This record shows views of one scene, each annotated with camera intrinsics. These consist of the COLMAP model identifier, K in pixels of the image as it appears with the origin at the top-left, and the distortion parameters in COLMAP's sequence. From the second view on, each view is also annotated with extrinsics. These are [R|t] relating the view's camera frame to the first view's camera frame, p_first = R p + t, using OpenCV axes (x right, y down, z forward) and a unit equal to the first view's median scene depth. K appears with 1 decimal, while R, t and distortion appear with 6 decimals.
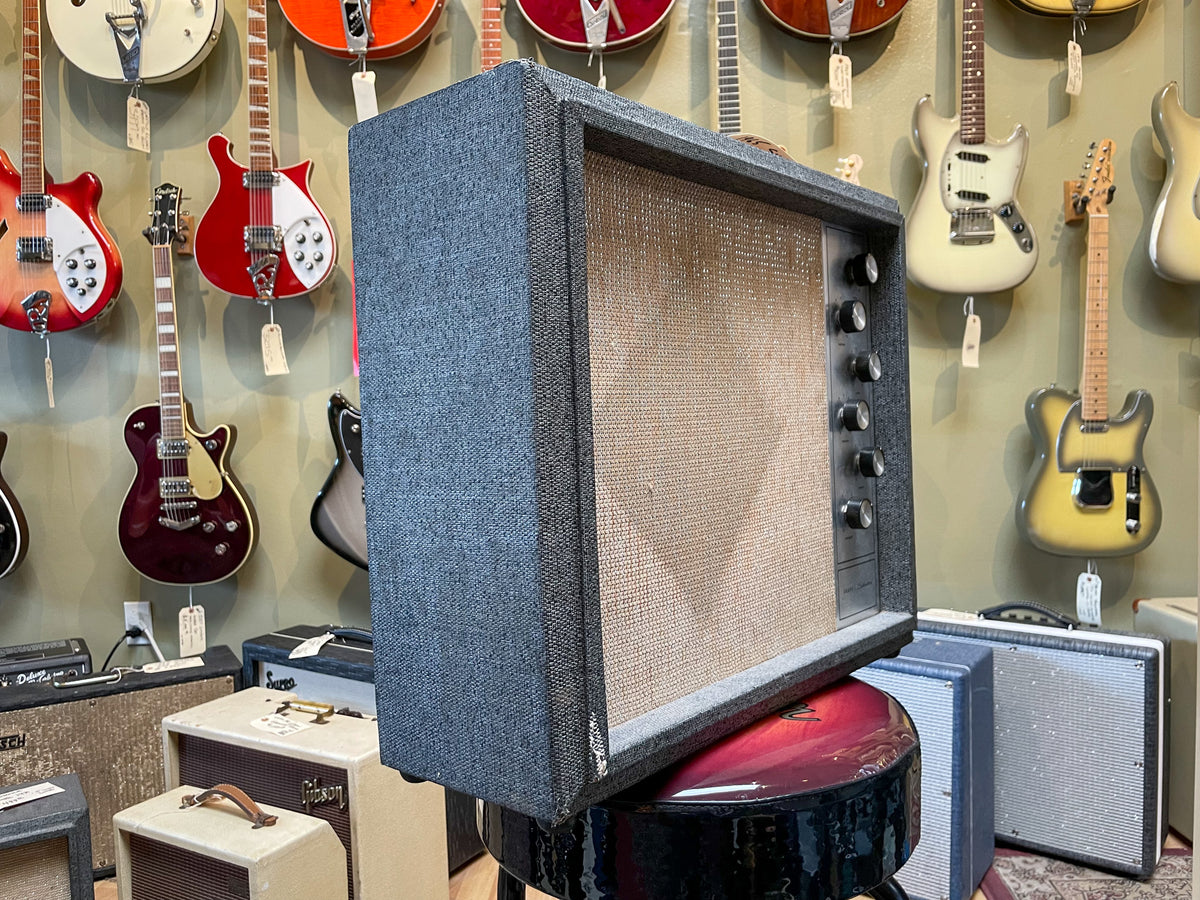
lens RADIAL K [[930.6, 0, 602.7], [0, 930.6, 451.0], [0, 0, 1]] dist [0.076216, -0.115450]
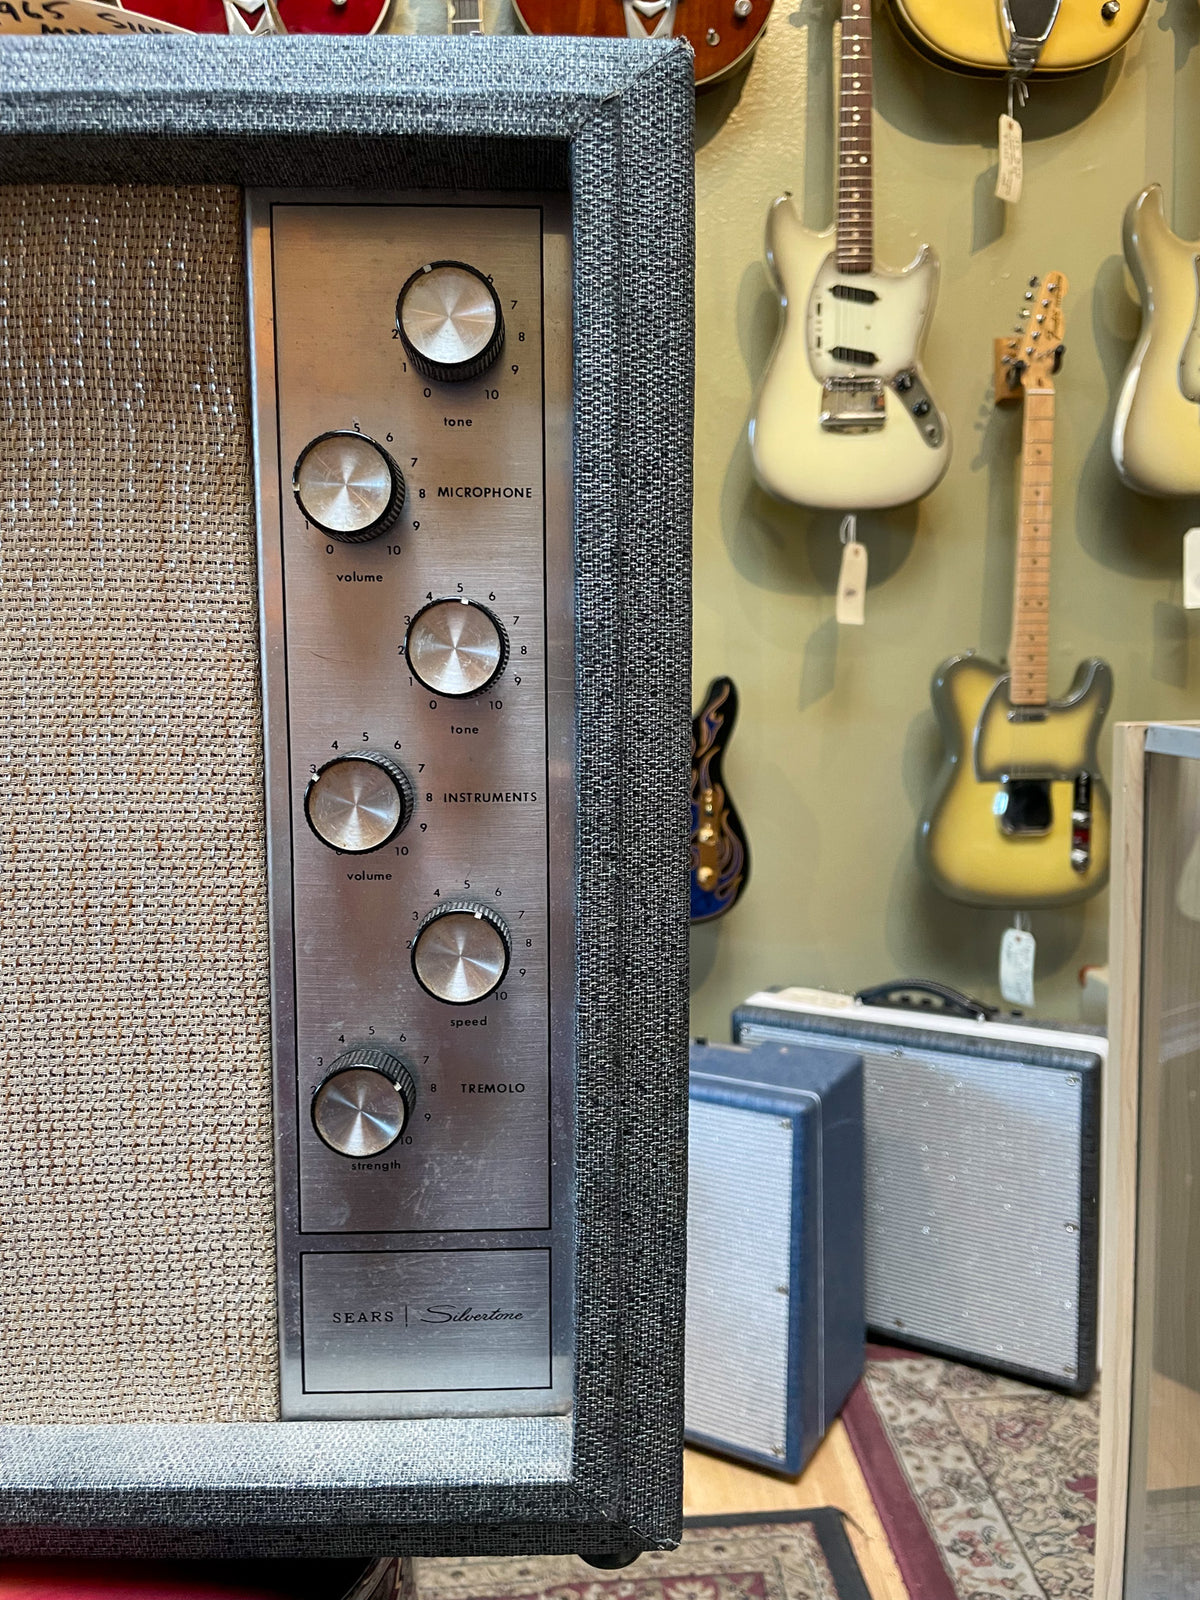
lens RADIAL K [[1240.8, 0, 606.0], [0, 1240.8, 803.8], [0, 0, 1]] dist [0.076216, -0.115450]
pose [[0.994291, -0.012645, 0.105949, 0.128364], [0.006108, 0.998070, 0.061805, -0.018624], [-0.106526, -0.060805, 0.992449, 0.145485]]
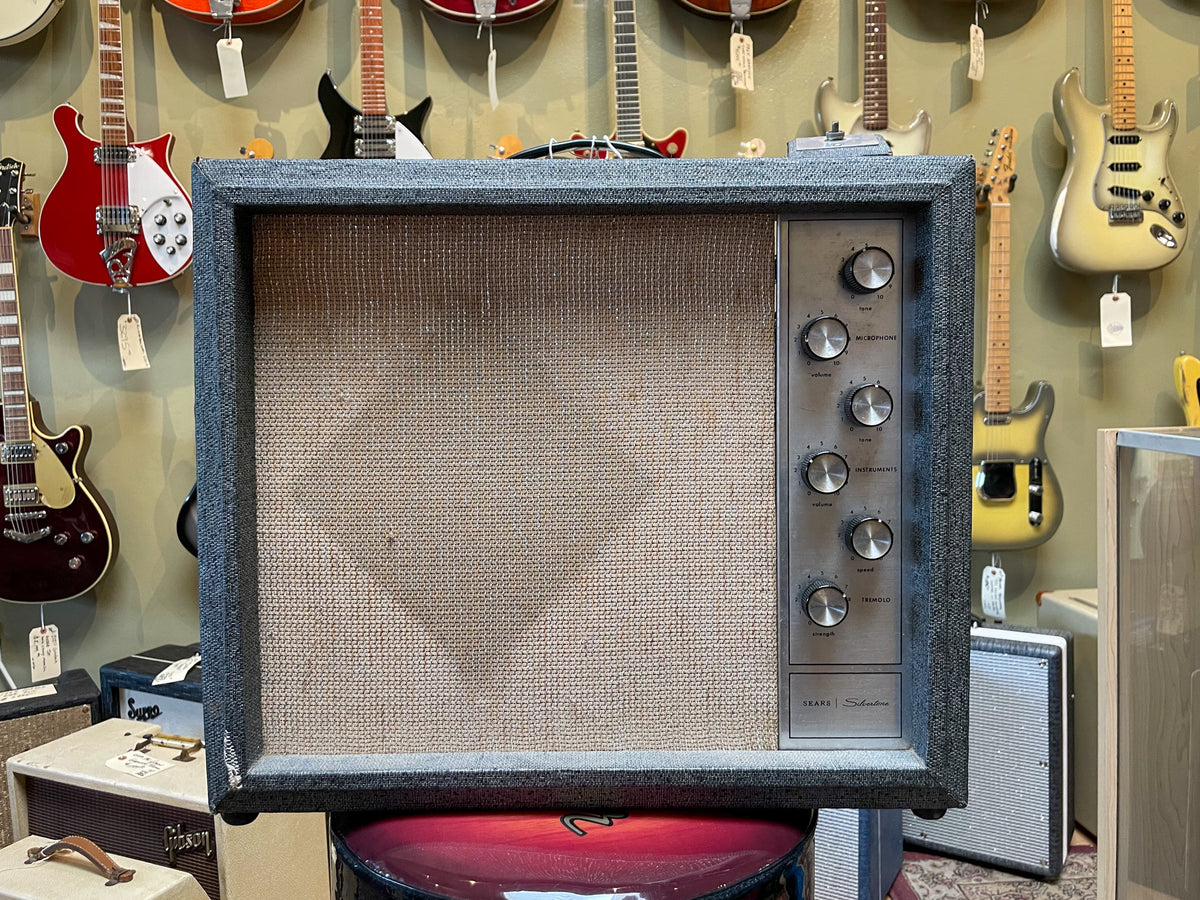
lens RADIAL K [[966.1, 0, 600.1], [0, 966.1, 434.5], [0, 0, 1]] dist [0.076670, -0.116013]
pose [[0.995838, -0.012208, 0.090324, 0.014139], [0.011364, 0.999887, 0.009858, -0.024113], [-0.090434, -0.008790, 0.995864, 0.018269]]
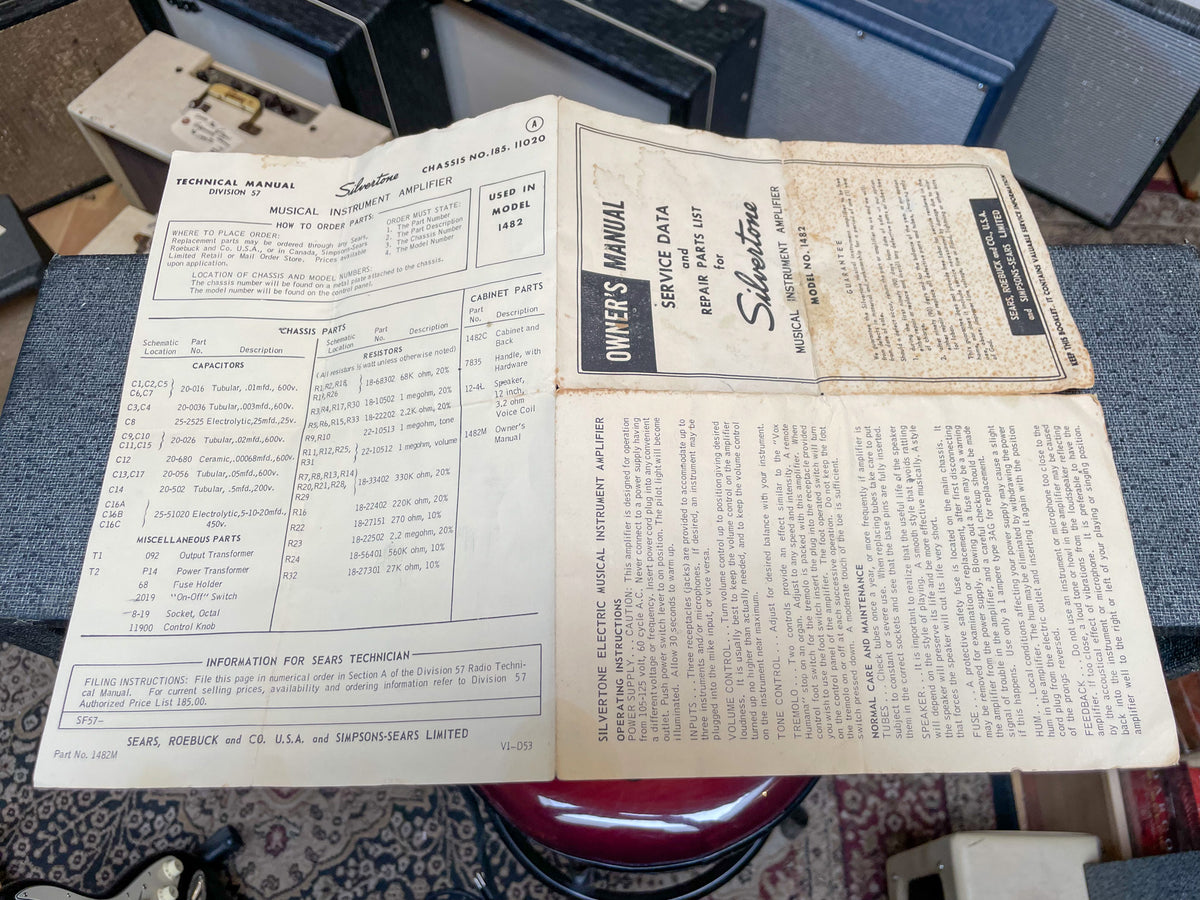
lens RADIAL K [[930.6, 0, 606.1], [0, 930.6, 446.5], [0, 0, 1]] dist [0.076216, -0.115450]
pose [[0.999890, 0.000955, 0.014800, 0.013718], [-0.013221, 0.509652, 0.860279, -0.252833], [-0.006721, -0.860380, 0.509609, 0.235155]]
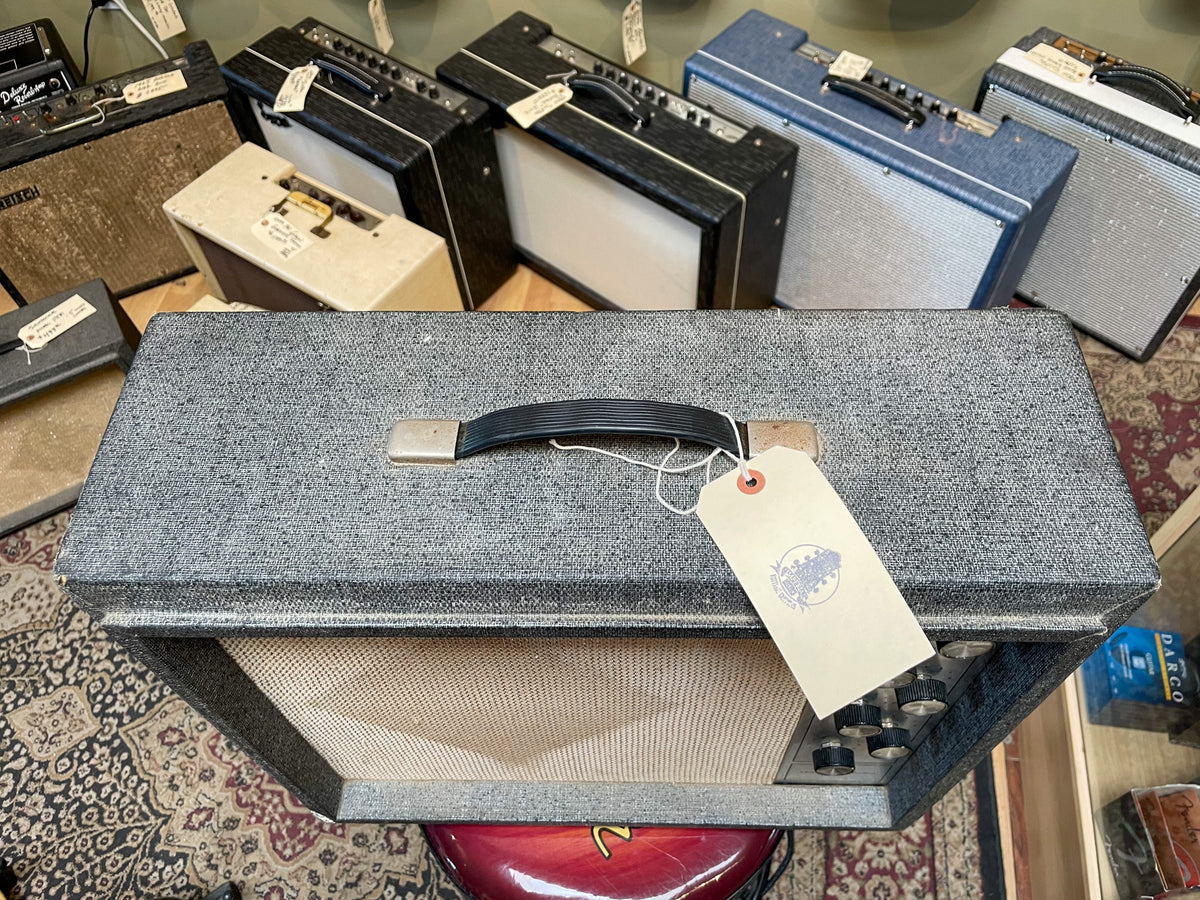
lens RADIAL K [[930.6, 0, 602.4], [0, 930.6, 449.0], [0, 0, 1]] dist [0.076216, -0.115450]
pose [[0.995950, 0.063378, -0.063771, 0.051013], [0.013780, 0.593304, 0.804860, -0.280848], [0.088846, -0.802479, 0.590028, 0.217938]]
